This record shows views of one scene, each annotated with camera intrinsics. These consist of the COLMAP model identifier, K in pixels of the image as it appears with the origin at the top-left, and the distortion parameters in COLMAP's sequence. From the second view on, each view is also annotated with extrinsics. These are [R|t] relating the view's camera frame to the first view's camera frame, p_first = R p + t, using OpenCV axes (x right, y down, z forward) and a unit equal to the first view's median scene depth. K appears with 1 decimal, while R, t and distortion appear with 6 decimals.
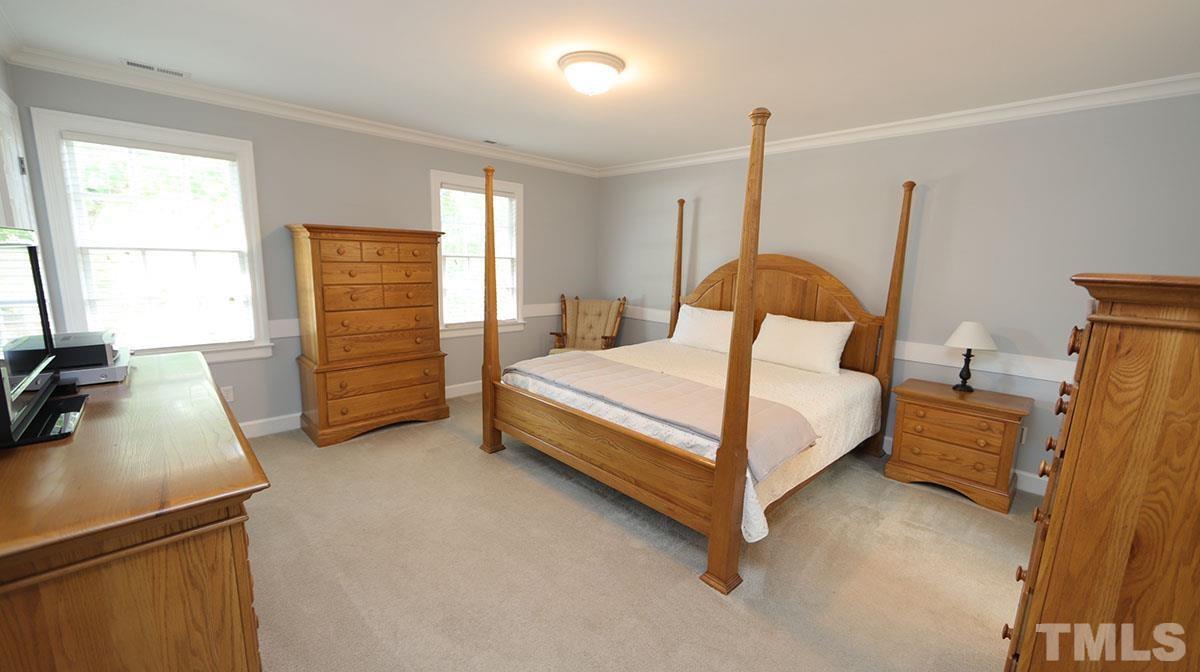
lens RADIAL K [[468.6, 0, 602.4], [0, 468.6, 340.3], [0, 0, 1]] dist [-0.001321, -0.000585]
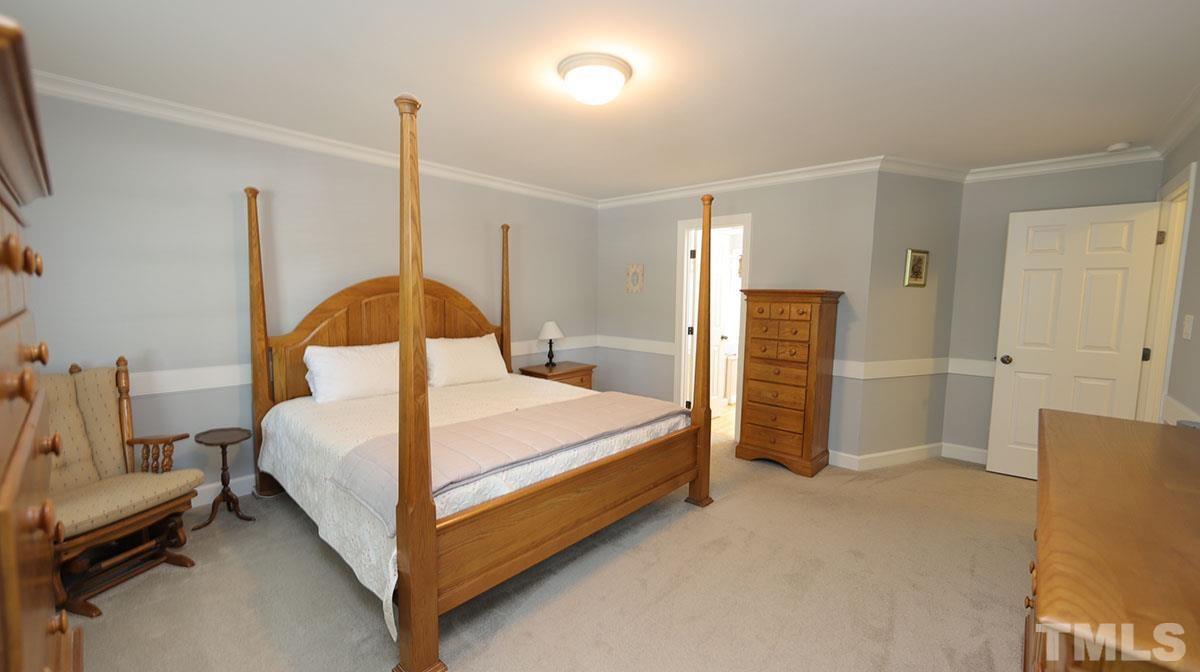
lens RADIAL K [[468.6, 0, 604.2], [0, 468.6, 334.5], [0, 0, 1]] dist [-0.001321, -0.000585]
pose [[-0.071648, -0.115570, 0.990712, -0.783198], [0.155261, 0.979865, 0.125533, -0.164615], [-0.985272, 0.162813, -0.052261, 0.889693]]
